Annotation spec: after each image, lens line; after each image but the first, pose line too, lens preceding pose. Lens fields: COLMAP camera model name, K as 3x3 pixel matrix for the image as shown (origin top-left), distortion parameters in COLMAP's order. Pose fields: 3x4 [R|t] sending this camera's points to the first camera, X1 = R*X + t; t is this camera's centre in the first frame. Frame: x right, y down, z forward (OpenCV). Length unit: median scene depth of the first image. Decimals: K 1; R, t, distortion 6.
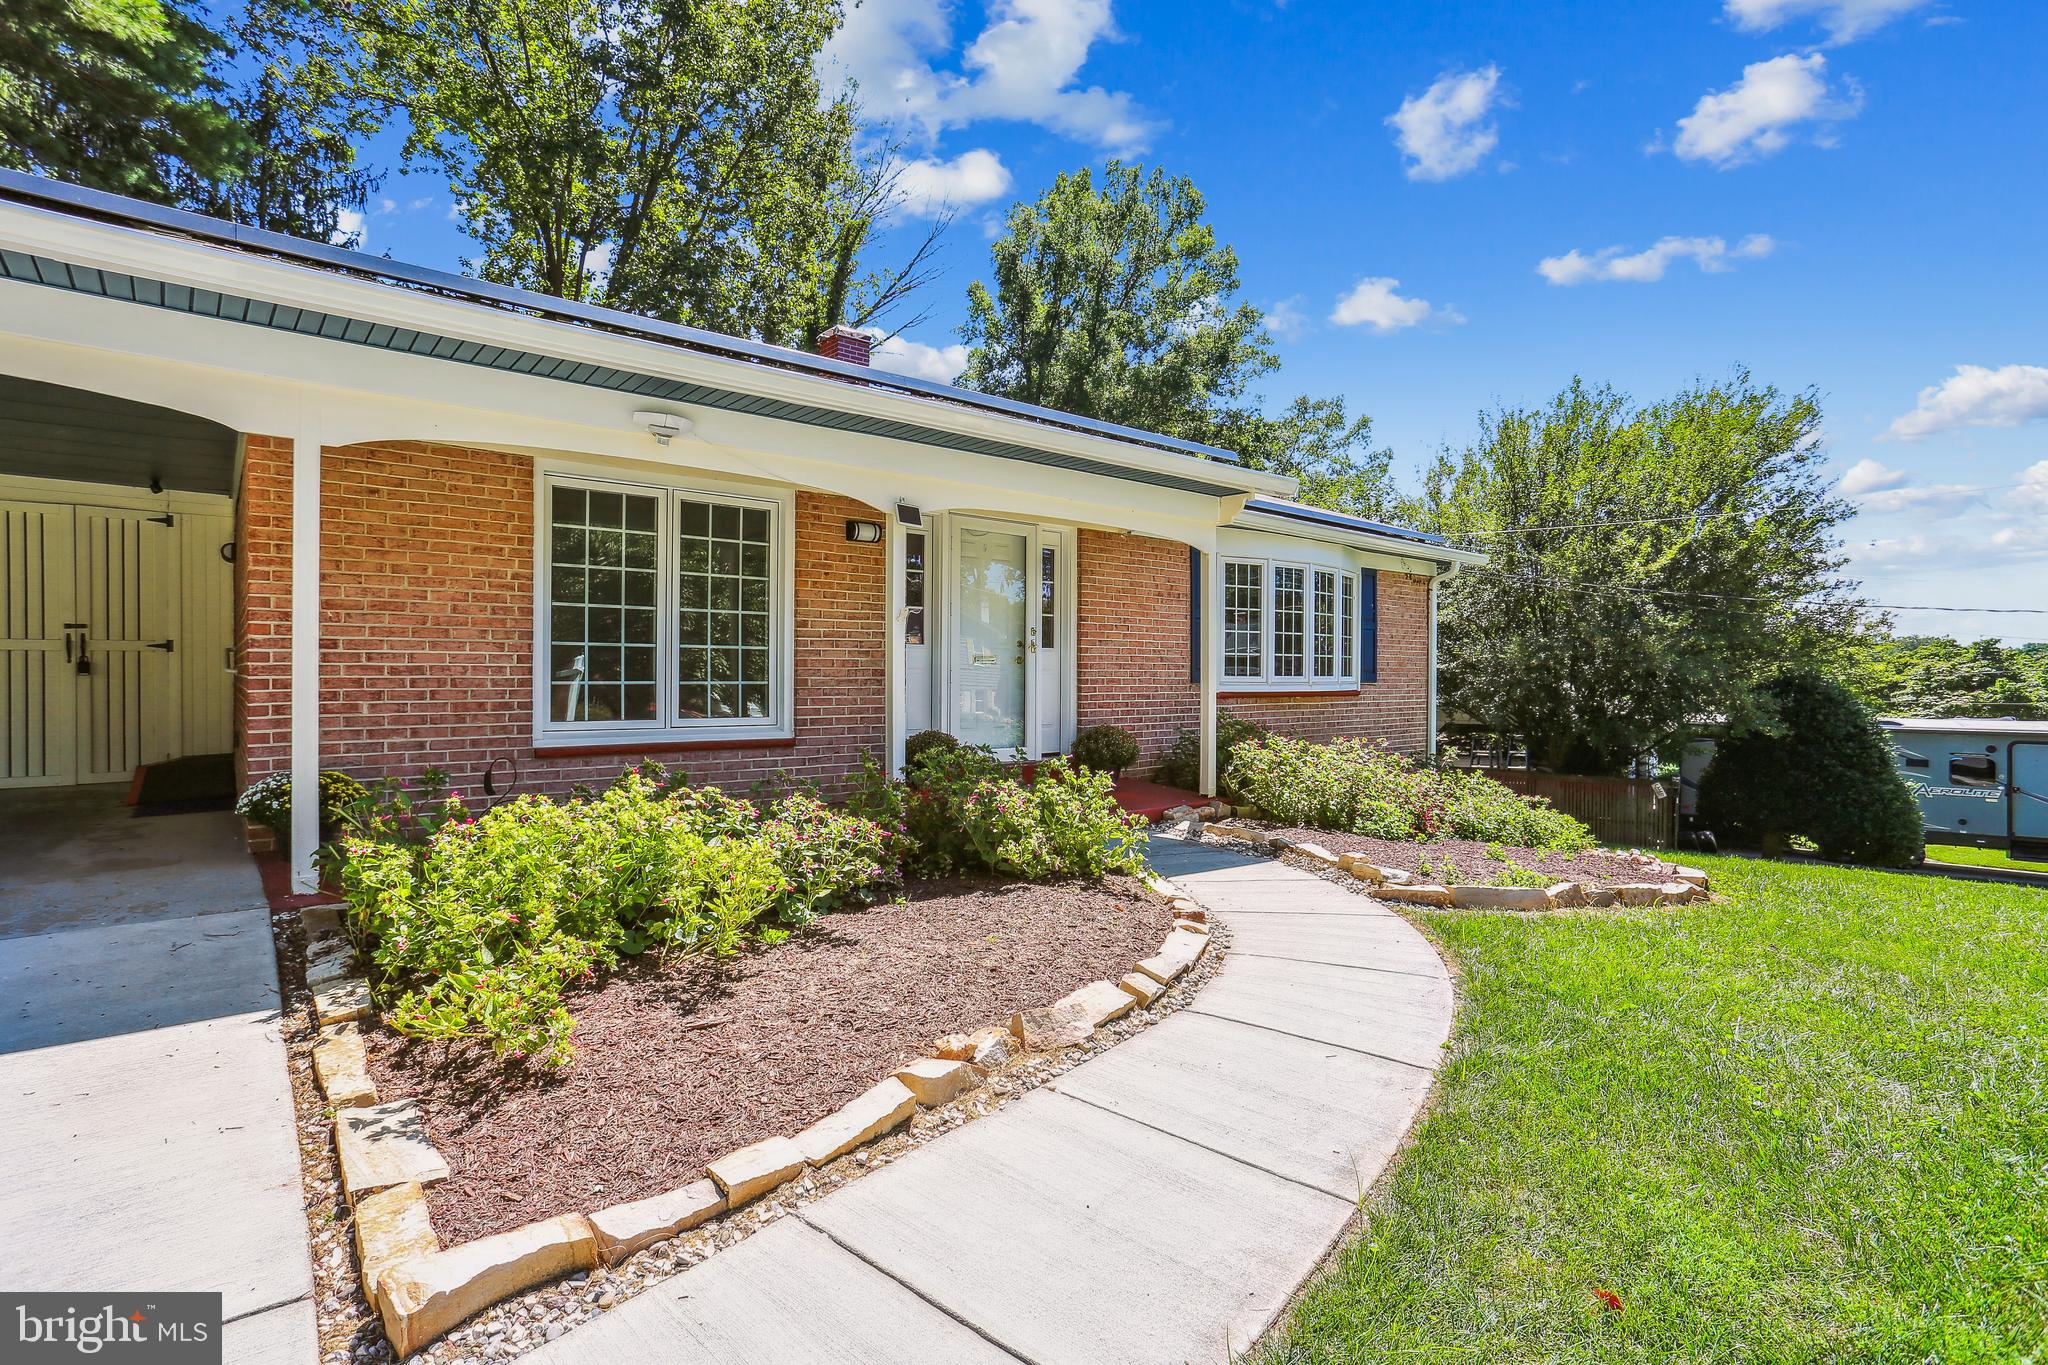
lens RADIAL K [[968.7, 0, 997.4], [0, 968.7, 706.4], [0, 0, 1]] dist [-0.049237, 0.022657]
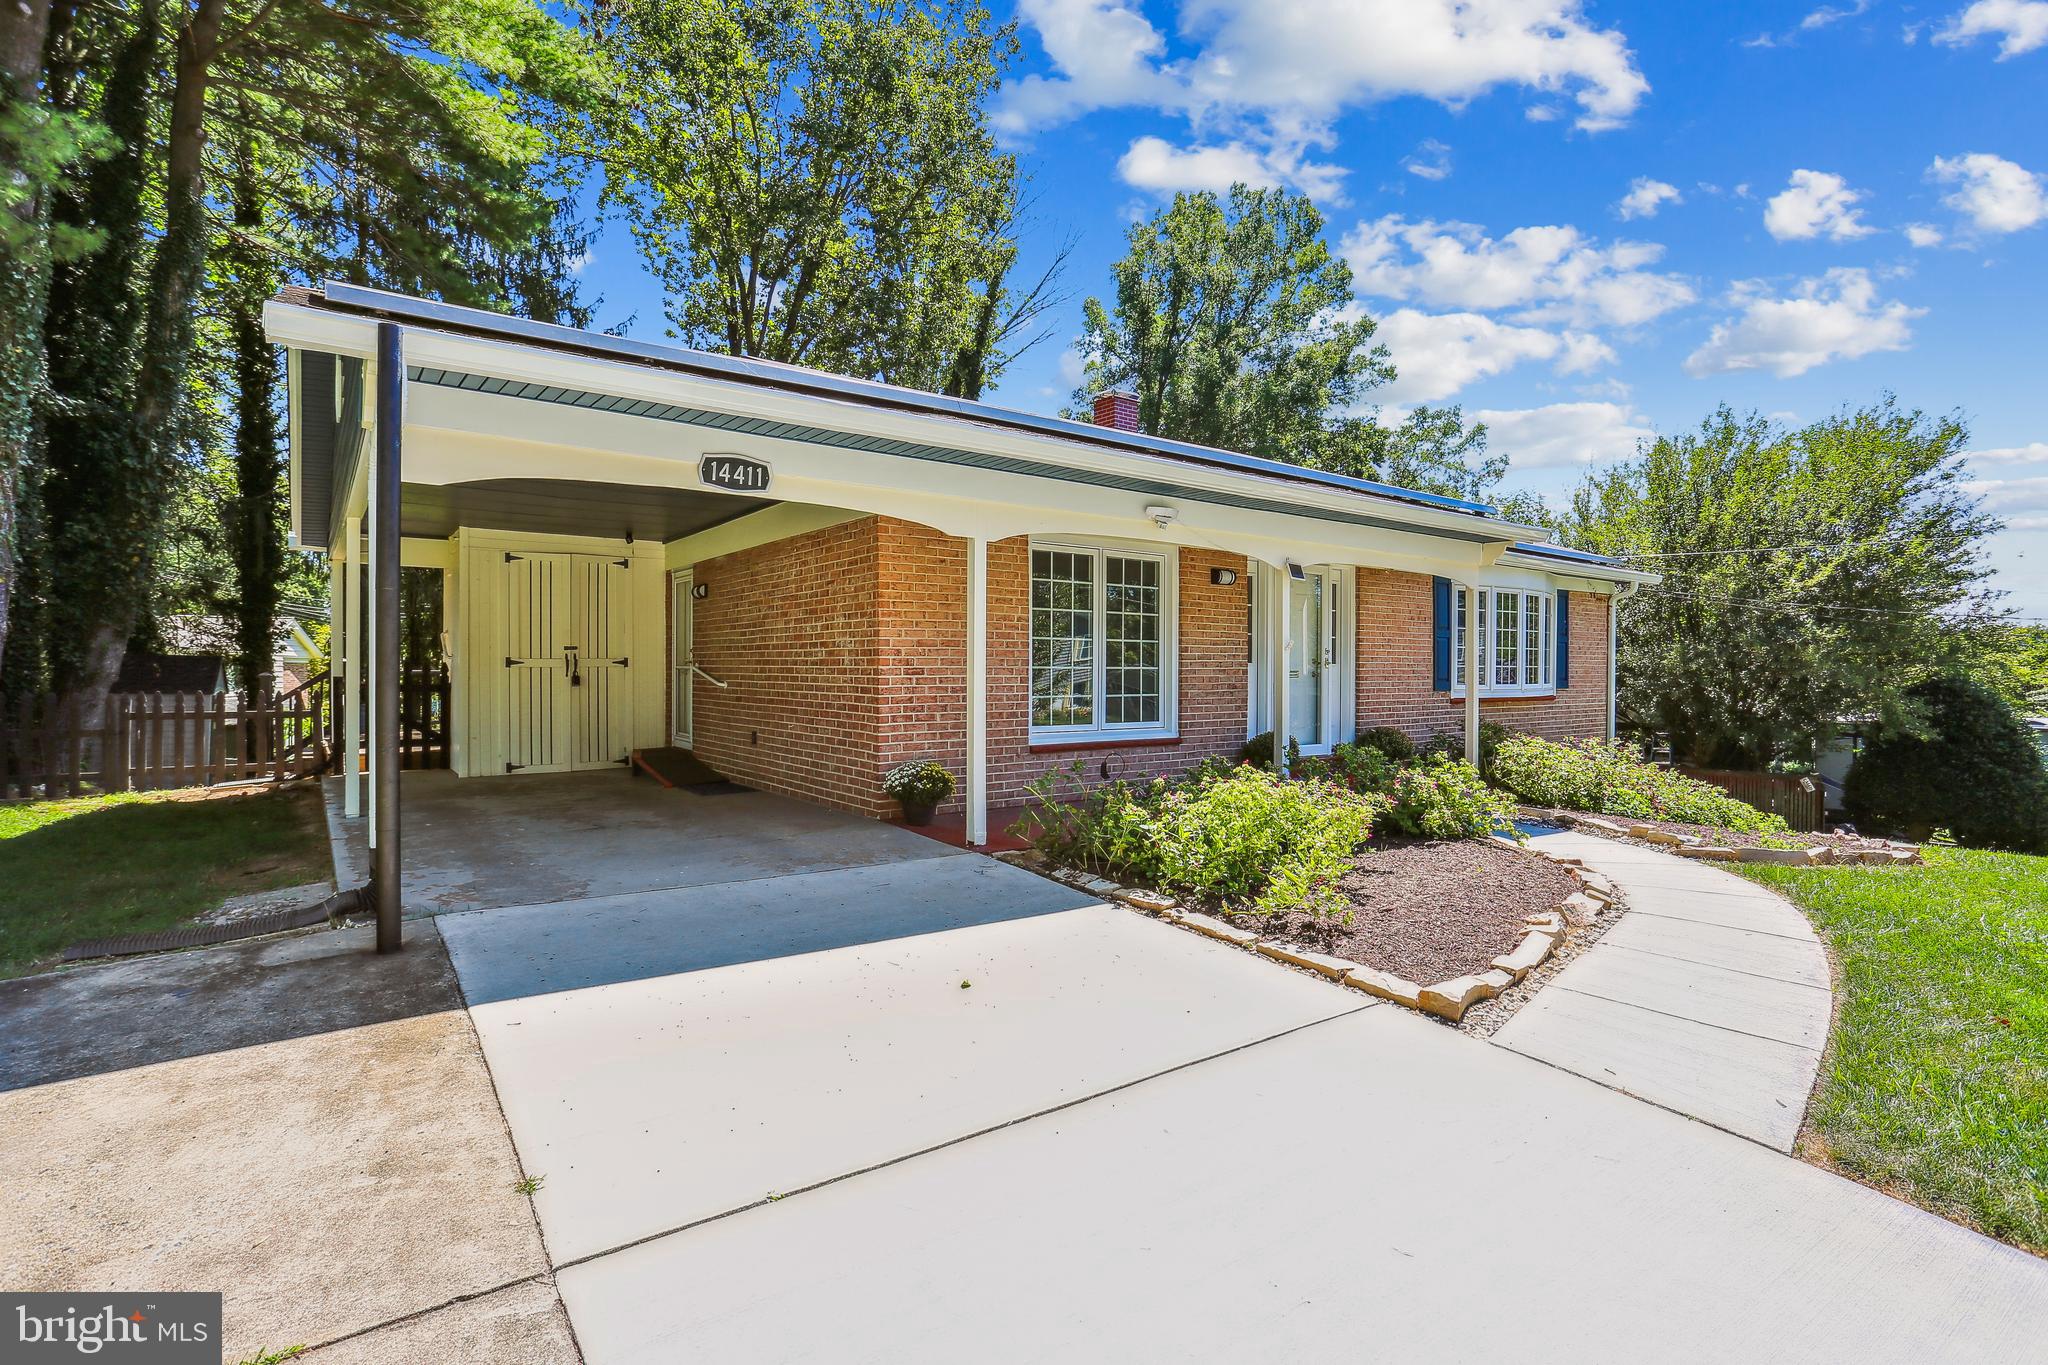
lens RADIAL K [[968.7, 0, 1006.0], [0, 968.7, 693.1], [0, 0, 1]] dist [-0.049237, 0.022657]
pose [[0.998202, 0.000357, -0.059947, -0.232185], [-0.000840, 0.999967, -0.008040, -0.010493], [0.059942, 0.008076, 0.998169, -0.199343]]
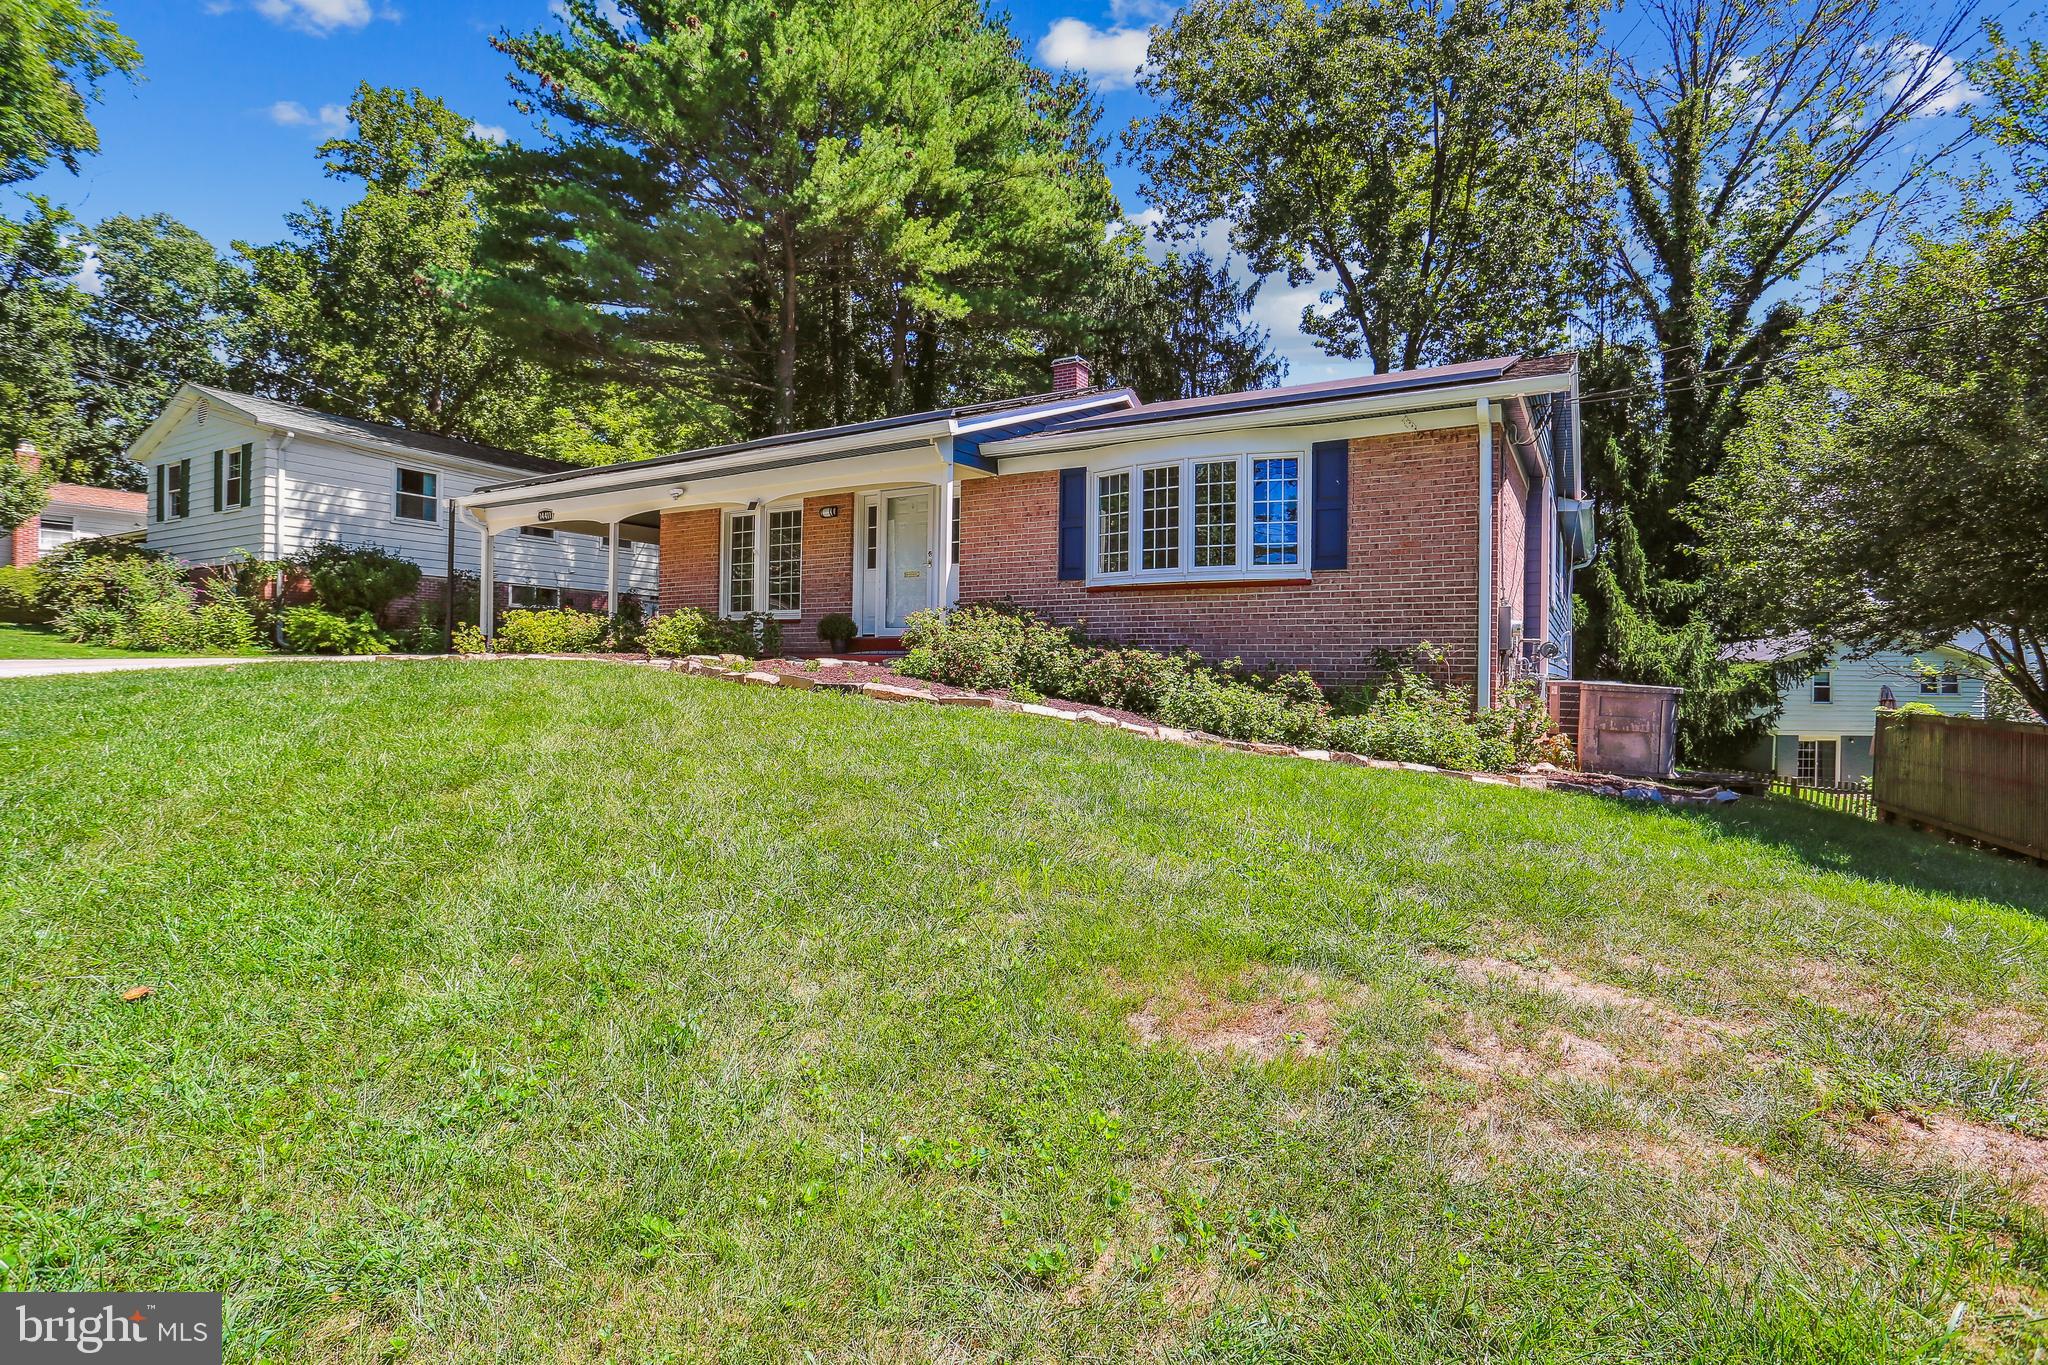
lens RADIAL K [[968.7, 0, 1021.5], [0, 968.7, 693.2], [0, 0, 1]] dist [-0.049237, 0.022657]
pose [[0.355759, 0.017813, -0.934408, 1.201981], [-0.040079, 0.999189, 0.003789, 0.104890], [0.933718, 0.036102, 0.356184, 0.455370]]
